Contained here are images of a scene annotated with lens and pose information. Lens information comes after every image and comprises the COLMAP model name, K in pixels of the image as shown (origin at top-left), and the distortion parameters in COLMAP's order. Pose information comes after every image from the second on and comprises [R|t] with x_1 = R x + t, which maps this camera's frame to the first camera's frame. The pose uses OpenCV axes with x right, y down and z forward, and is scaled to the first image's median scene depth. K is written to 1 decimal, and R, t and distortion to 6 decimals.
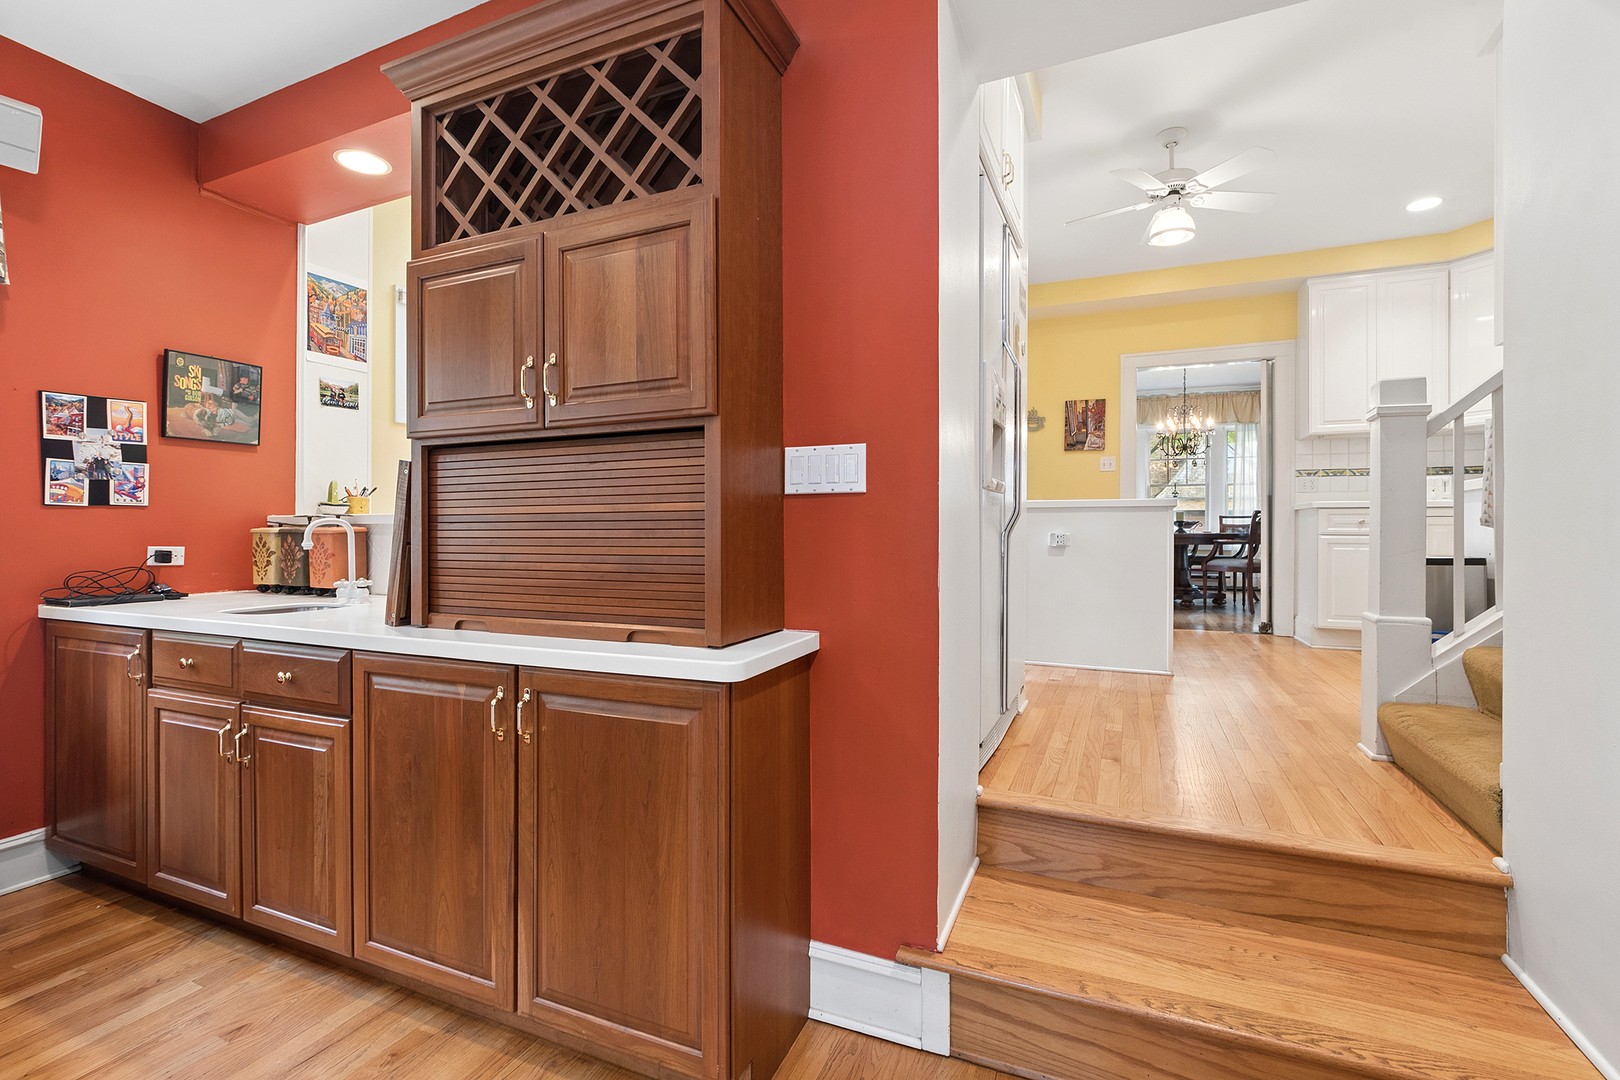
lens RADIAL K [[723.6, 0, 806.6], [0, 723.6, 527.6], [0, 0, 1]] dist [0.004122, -0.000533]
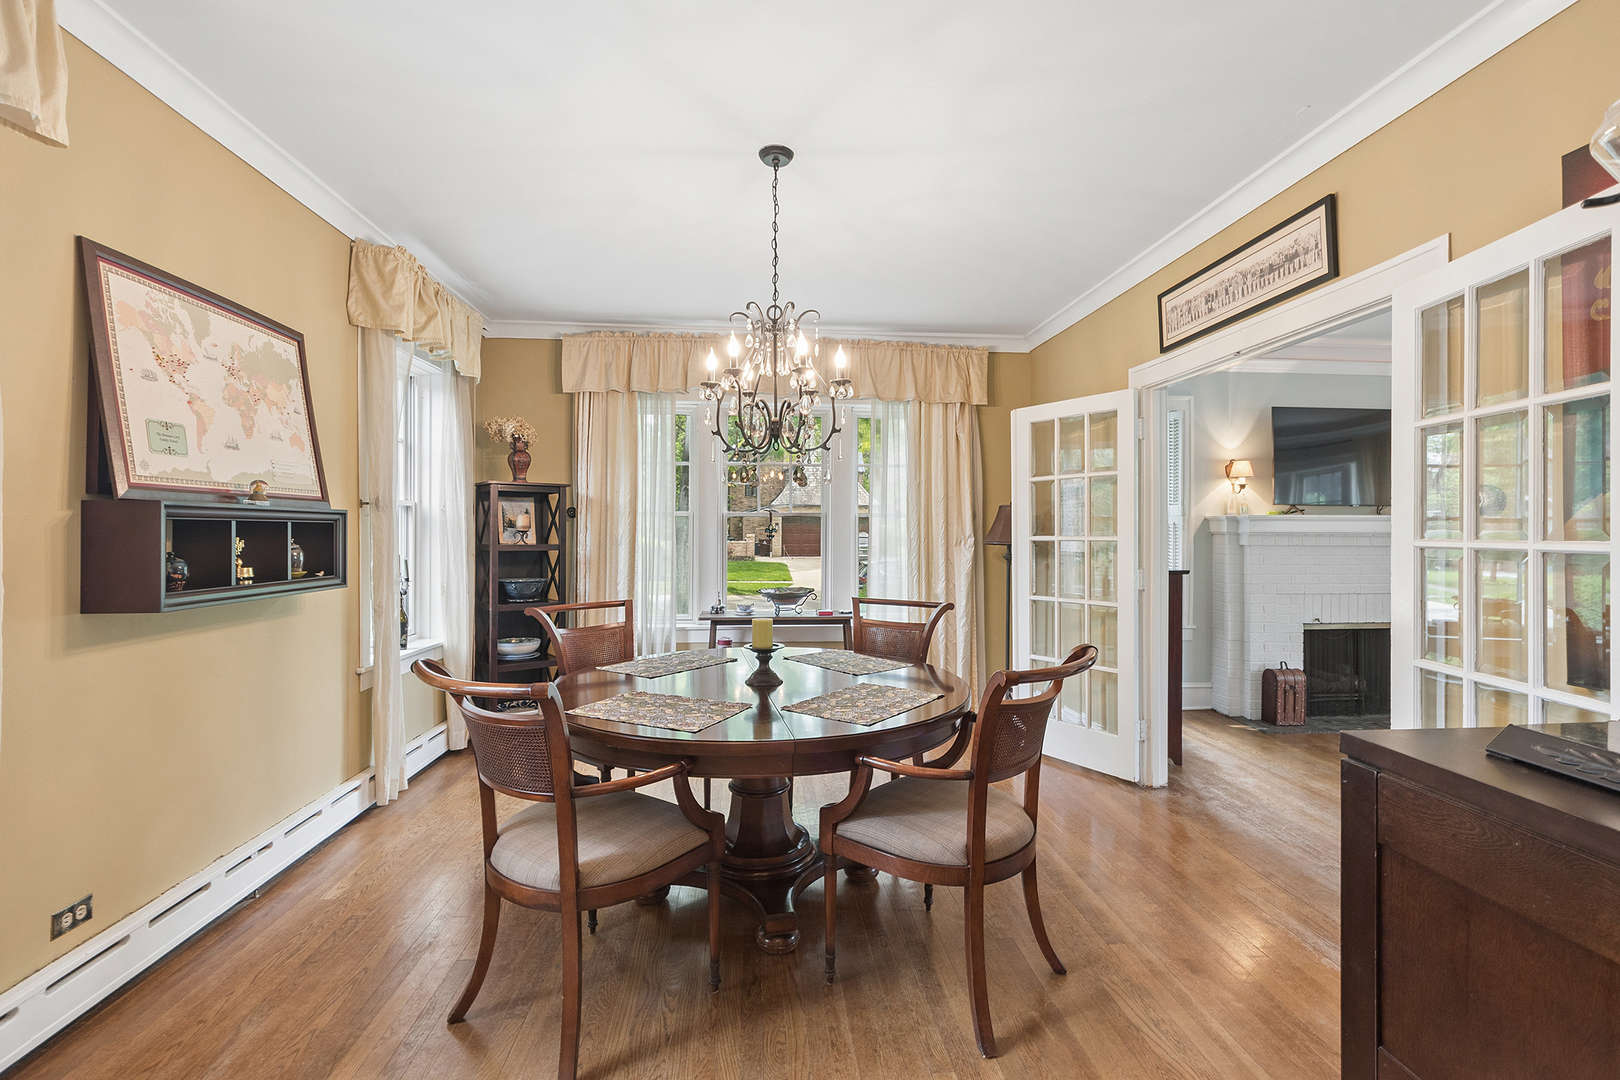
lens RADIAL K [[723.6, 0, 806.6], [0, 723.6, 527.6], [0, 0, 1]] dist [0.004122, -0.000533]
pose [[0.882190, -0.001289, 0.470891, 0.859006], [0.000058, 0.999997, 0.002629, -0.150382], [-0.470893, -0.002292, 0.882187, 1.589341]]
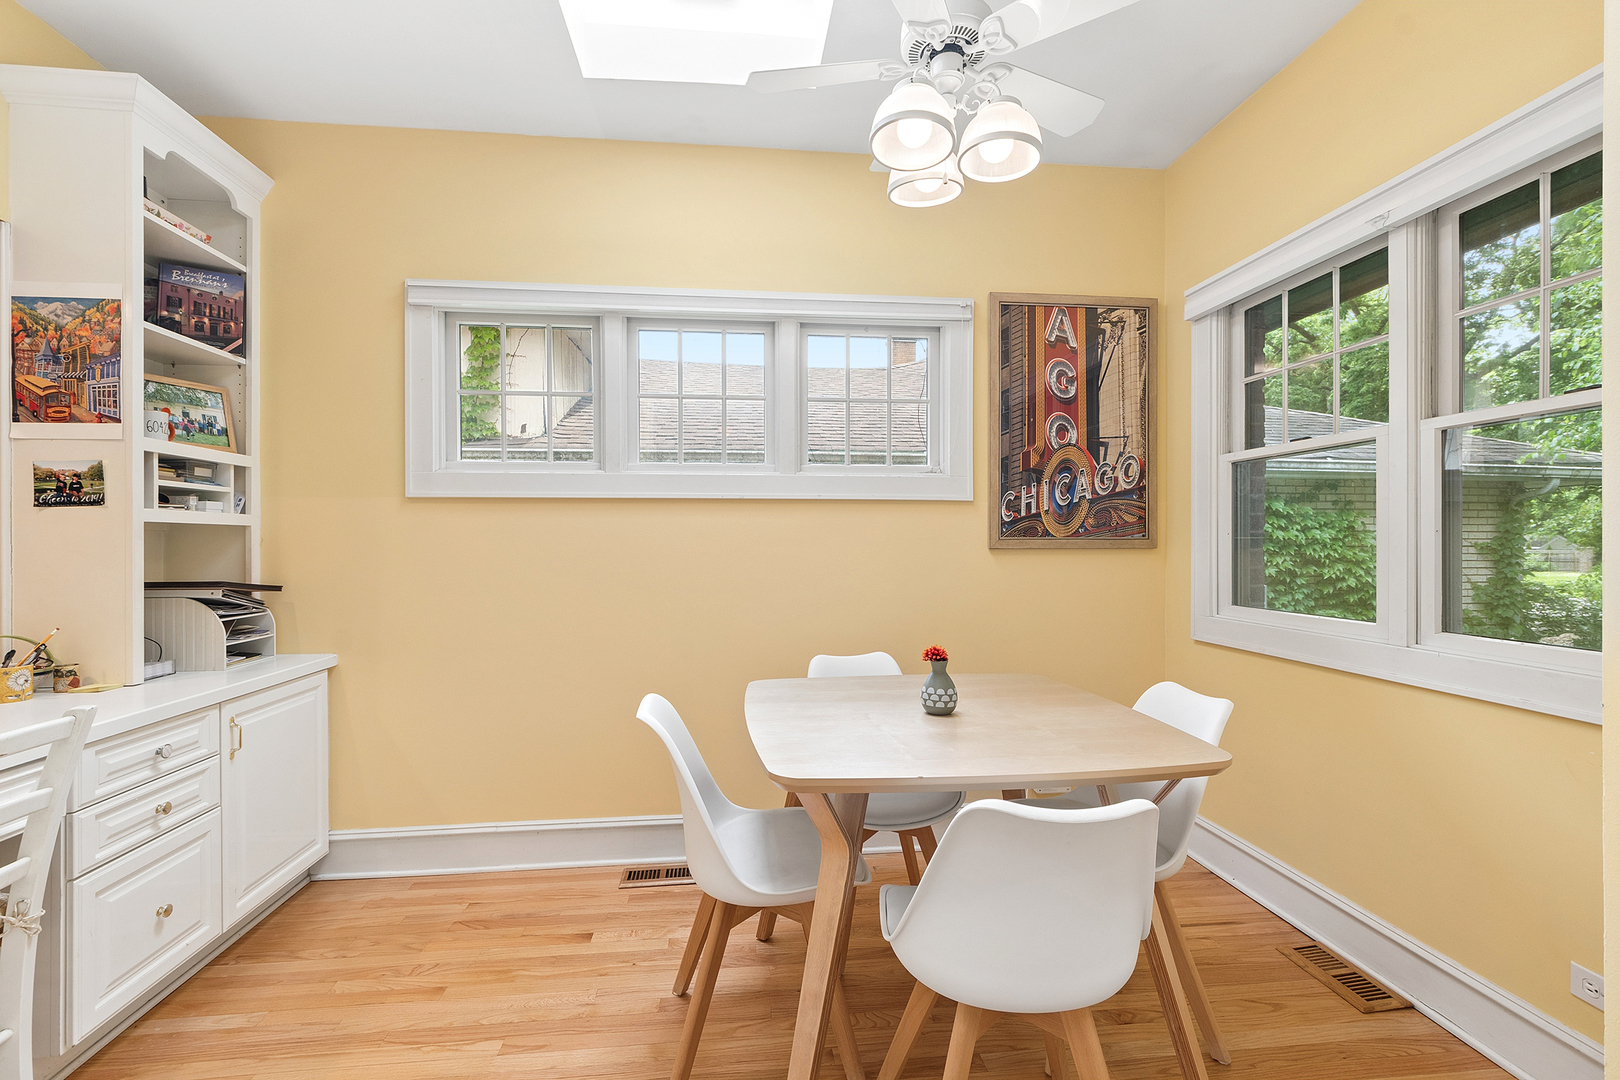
lens RADIAL K [[721.2, 0, 810.0], [0, 721.2, 540.0], [0, 0, 1]] dist [0.001151, 0.000820]
pose [[0.501006, -0.002939, -0.865439, 0.182249], [0.008881, 0.999959, 0.001746, -0.128835], [0.865398, -0.008561, 0.501011, 1.195831]]
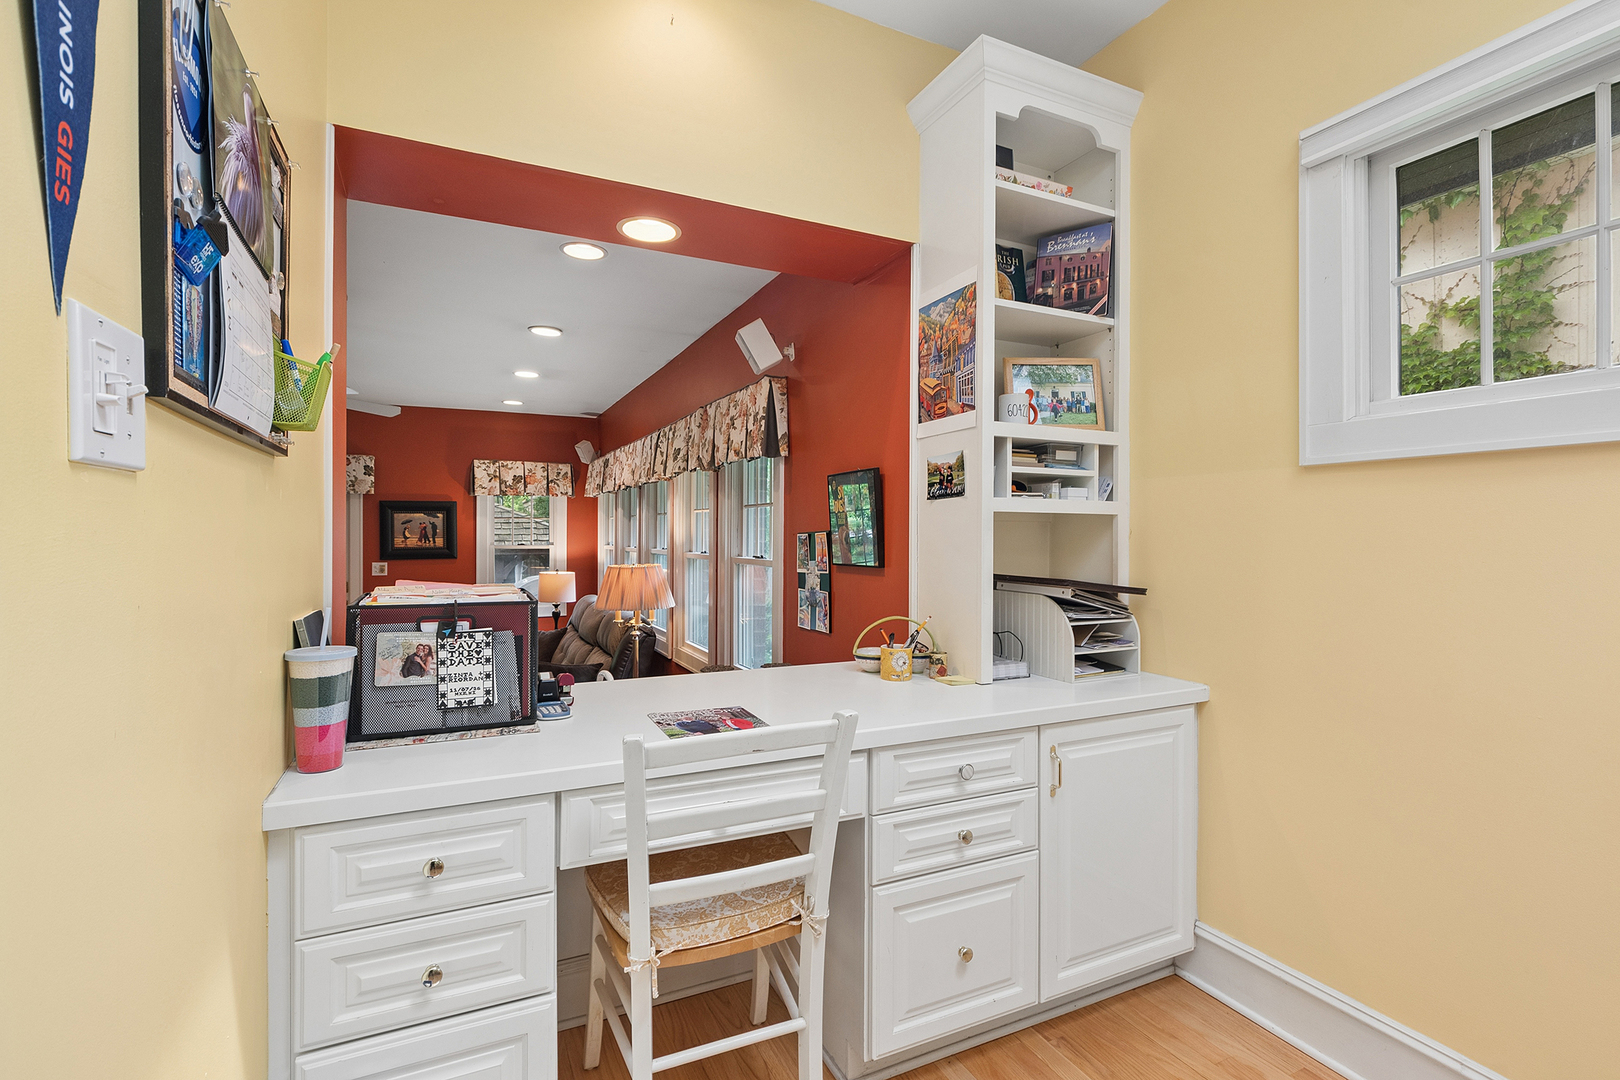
lens RADIAL K [[735.6, 0, 805.9], [0, 735.6, 533.0], [0, 0, 1]] dist [0.008859, -0.010734]
pose [[-0.651827, -0.003486, -0.758359, -0.084231], [0.001569, 0.999981, -0.005945, -0.128012], [0.758366, -0.005065, -0.651810, 1.281239]]
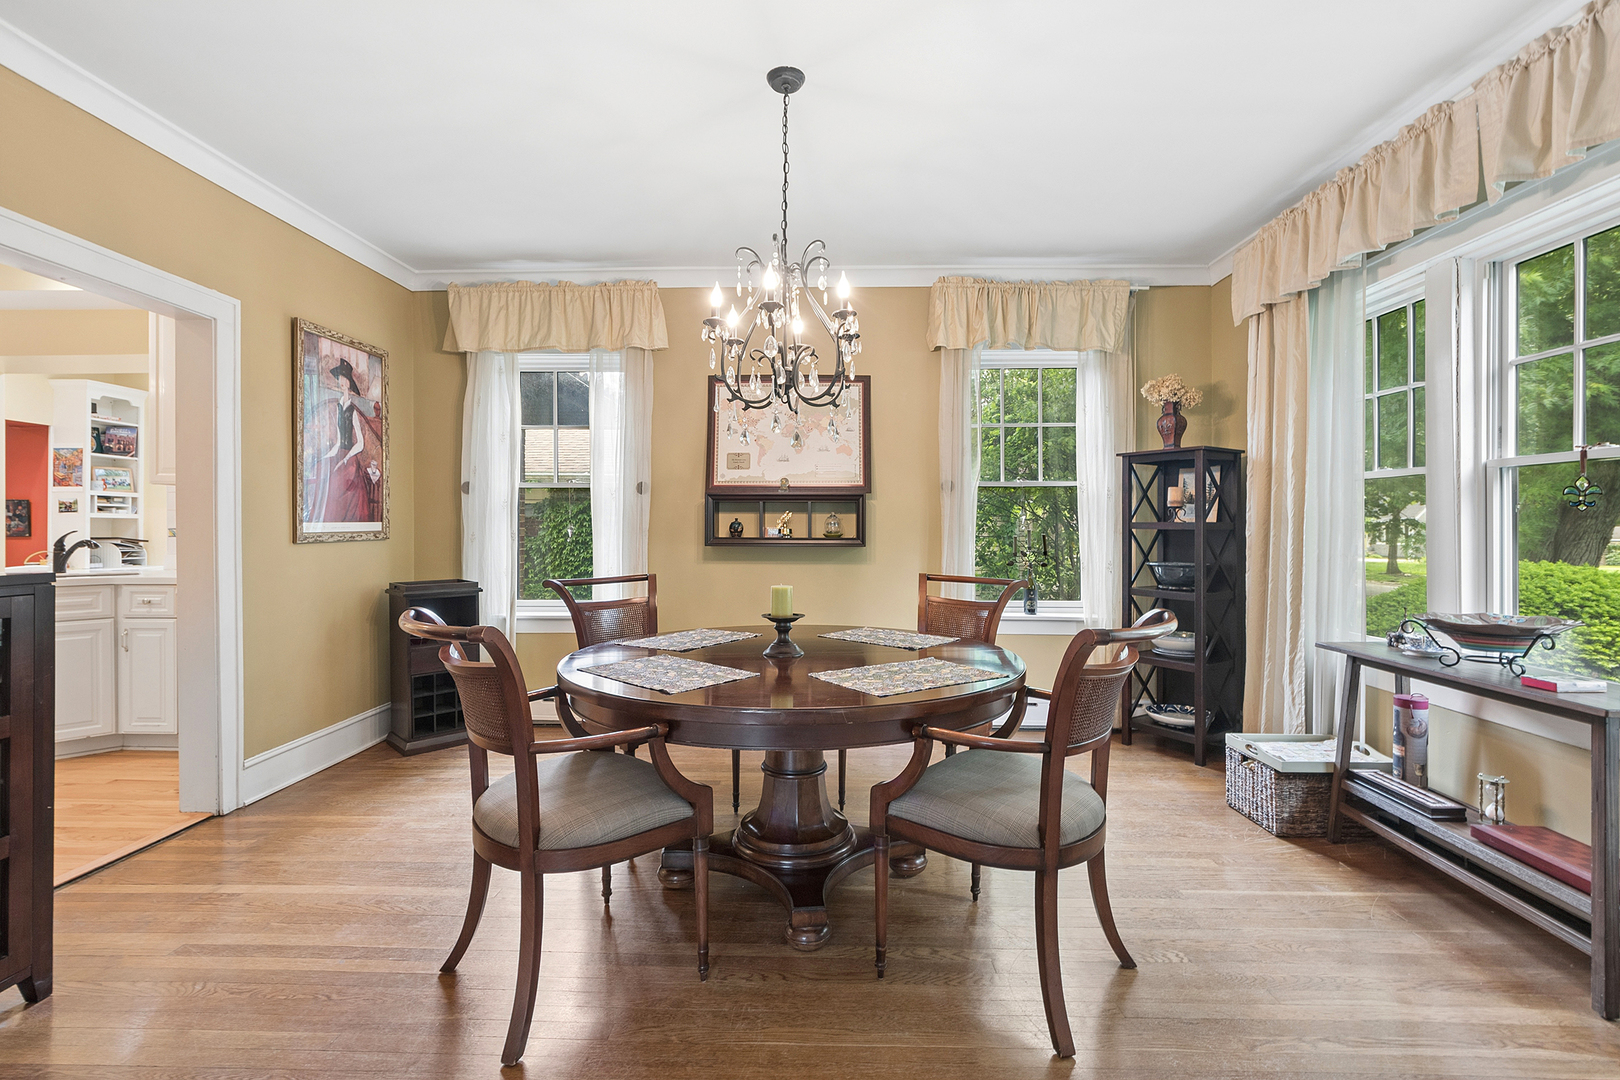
lens RADIAL K [[723.6, 0, 806.6], [0, 723.6, 527.6], [0, 0, 1]] dist [0.004122, -0.000533]
pose [[0.376349, -0.002763, -0.926474, 1.859055], [0.004707, 0.999988, -0.001071, -0.110040], [0.926466, -0.003958, 0.376357, 2.043223]]
